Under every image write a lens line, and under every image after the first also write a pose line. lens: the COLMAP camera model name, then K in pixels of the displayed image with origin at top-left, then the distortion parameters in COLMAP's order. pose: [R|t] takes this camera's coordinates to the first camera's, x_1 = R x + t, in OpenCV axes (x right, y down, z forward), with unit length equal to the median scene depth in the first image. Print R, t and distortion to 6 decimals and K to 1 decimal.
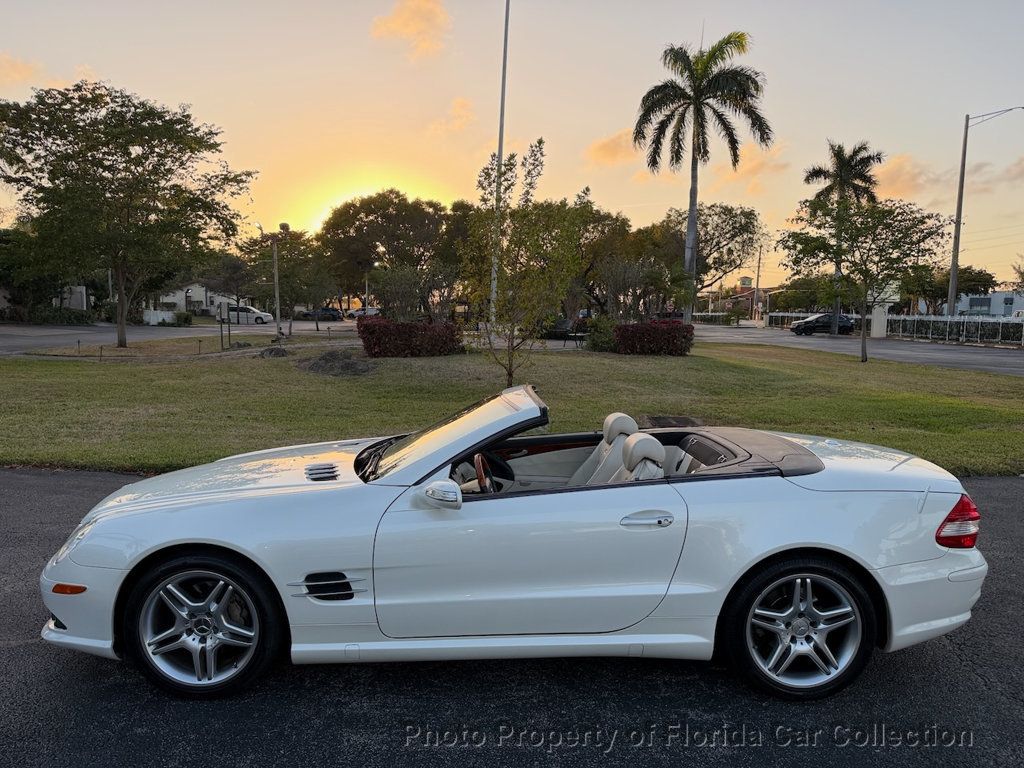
lens RADIAL K [[712.3, 0, 511.6], [0, 712.3, 386.5], [0, 0, 1]] dist [0.009336, -0.002793]
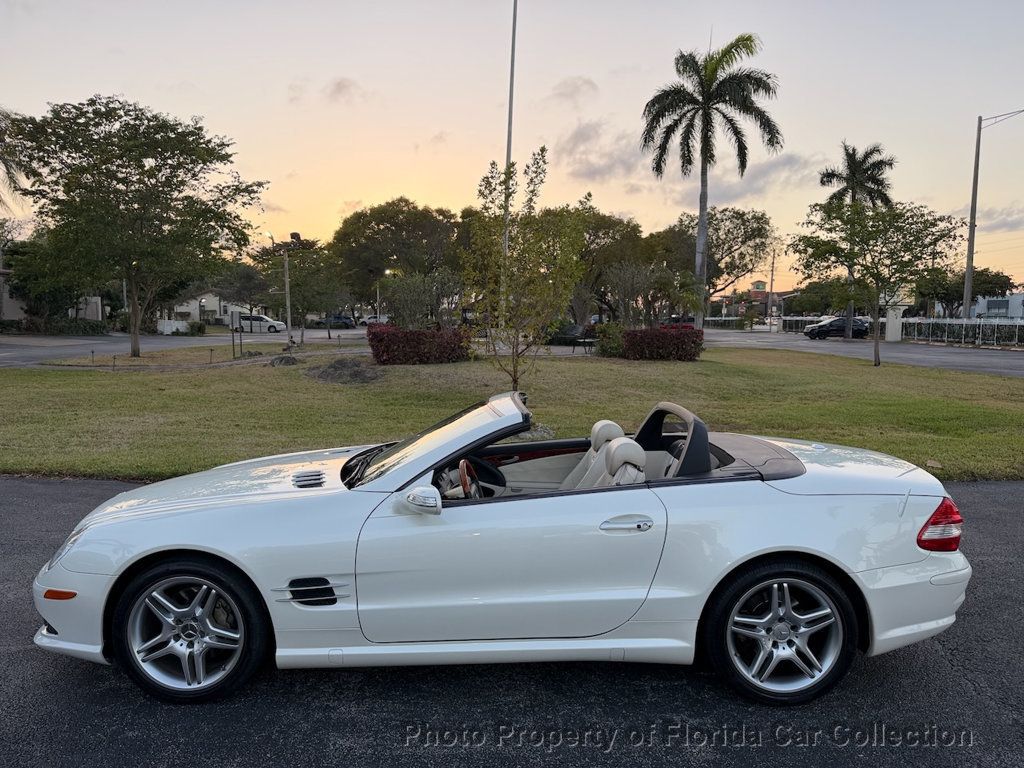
lens RADIAL K [[714.5, 0, 512.0], [0, 714.5, 384.0], [0, 0, 1]] dist [0.006859, -0.002401]
pose [[0.999825, -0.007124, -0.017310, 0.004440], [0.006903, 0.999894, -0.012811, 0.000019], [0.017399, 0.012689, 0.999768, -0.001400]]
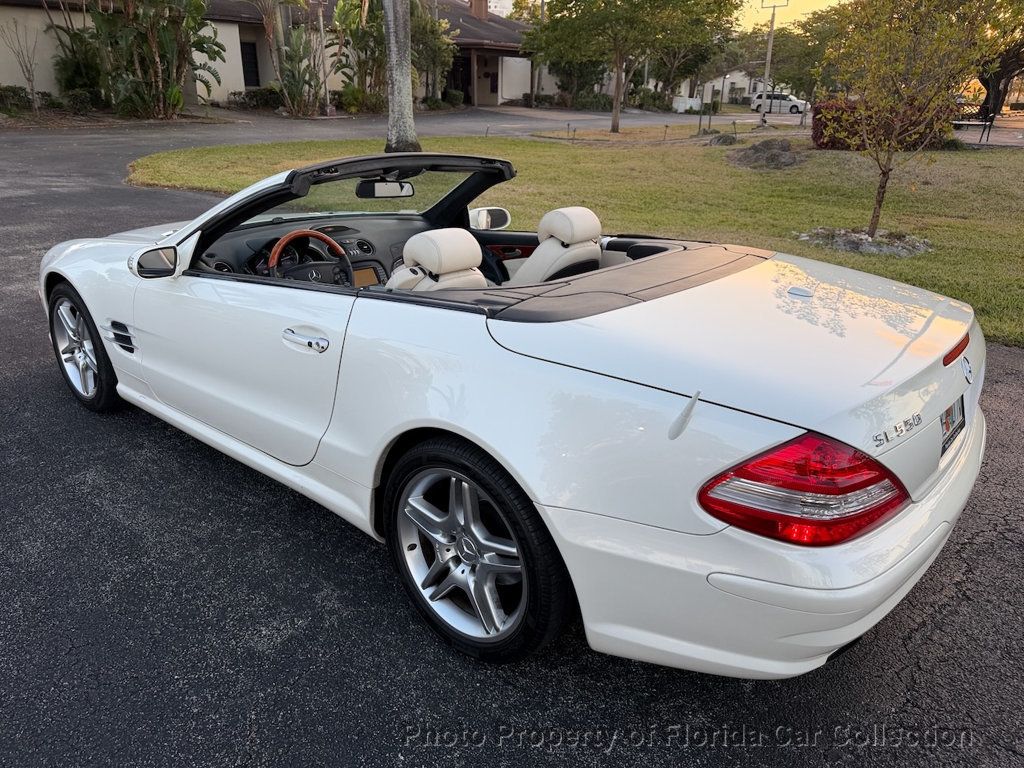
lens RADIAL K [[714.5, 0, 512.0], [0, 714.5, 384.0], [0, 0, 1]] dist [0.006859, -0.002401]
pose [[0.759612, 0.244531, -0.602656, 0.076034], [-0.073003, 0.952828, 0.294599, -0.000849], [0.646266, -0.179785, 0.741631, 0.057297]]
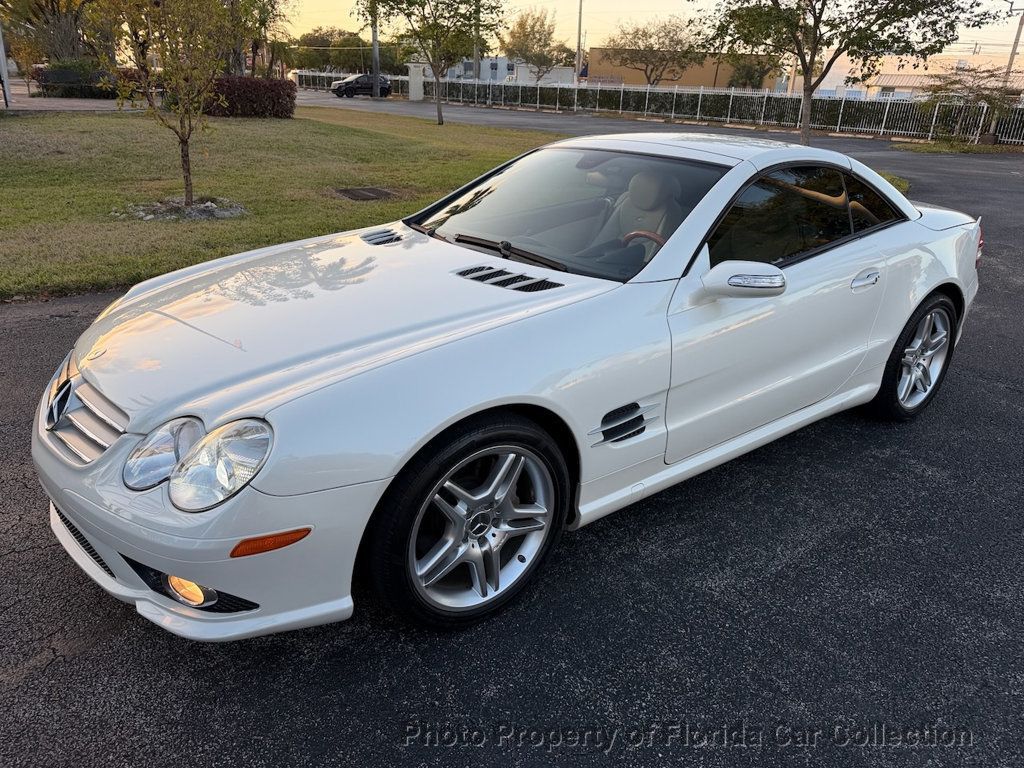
lens RADIAL K [[714.5, 0, 512.0], [0, 714.5, 384.0], [0, 0, 1]] dist [0.006859, -0.002401]
pose [[0.812190, -0.210234, 0.544195, -0.071349], [0.034668, 0.948556, 0.314706, -0.000035], [-0.582361, -0.236735, 0.777696, 0.046888]]
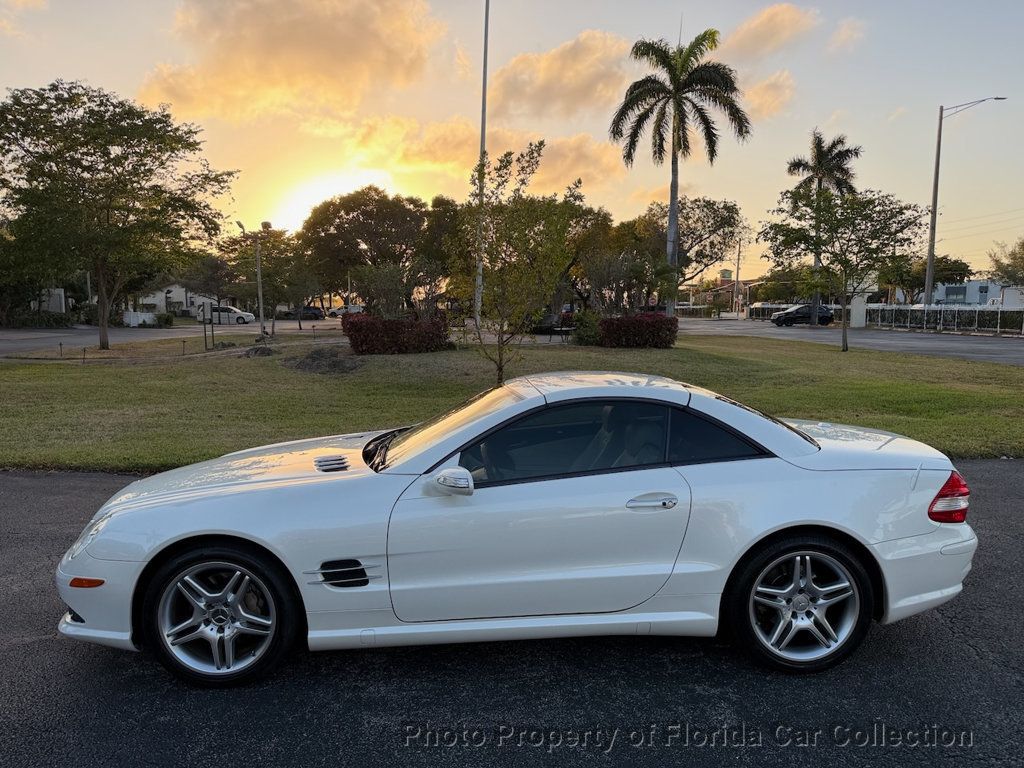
lens RADIAL K [[711.2, 0, 511.1], [0, 711.2, 385.0], [0, 0, 1]] dist [0.008471, -0.001476]
pose [[0.999610, -0.018064, 0.021291, -0.003196], [0.017983, 0.999830, 0.003999, 0.000912], [-0.021360, -0.003615, 0.999765, -0.002474]]
